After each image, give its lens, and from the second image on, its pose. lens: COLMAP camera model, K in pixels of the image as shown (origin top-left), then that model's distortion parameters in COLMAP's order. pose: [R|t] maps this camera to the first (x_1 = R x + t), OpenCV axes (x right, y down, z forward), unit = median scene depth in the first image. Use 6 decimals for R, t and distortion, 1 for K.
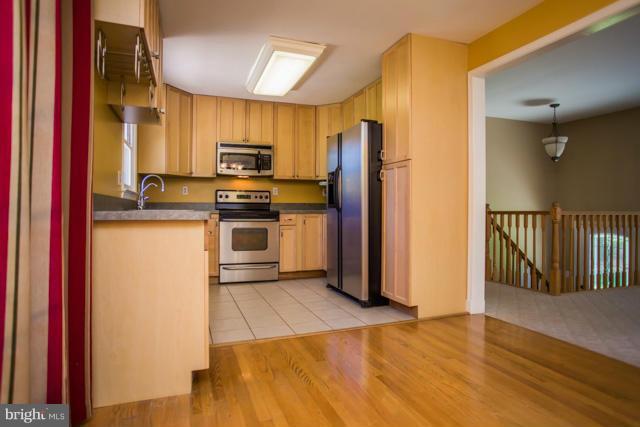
lens RADIAL K [[365.3, 0, 318.1], [0, 365.3, 212.1], [0, 0, 1]] dist [-0.038071, 0.009787]
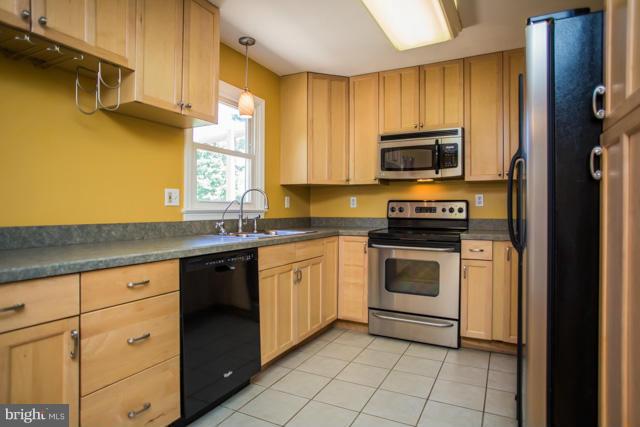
lens RADIAL K [[365.3, 0, 326.6], [0, 365.3, 211.6], [0, 0, 1]] dist [-0.038071, 0.009787]
pose [[0.691513, 0.003812, -0.722354, 0.166756], [-0.005815, 0.999983, -0.000289, -0.038427], [0.722340, 0.004401, 0.691524, 0.410052]]
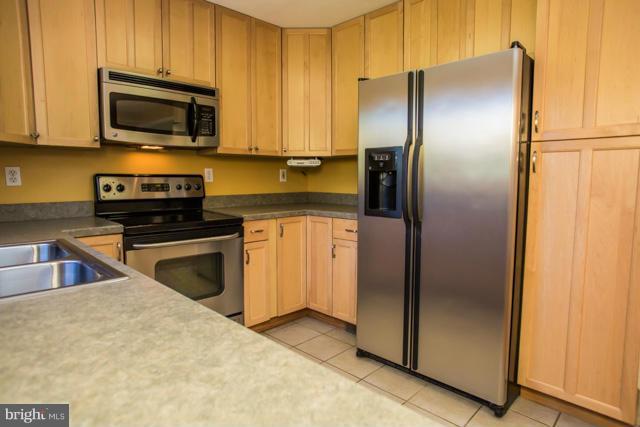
lens RADIAL K [[365.3, 0, 320.6], [0, 365.3, 208.3], [0, 0, 1]] dist [-0.038071, 0.009787]
pose [[0.914453, -0.037486, 0.402952, -0.205363], [0.012919, 0.997897, 0.063515, -0.043887], [-0.404486, -0.052876, 0.913014, 0.460720]]
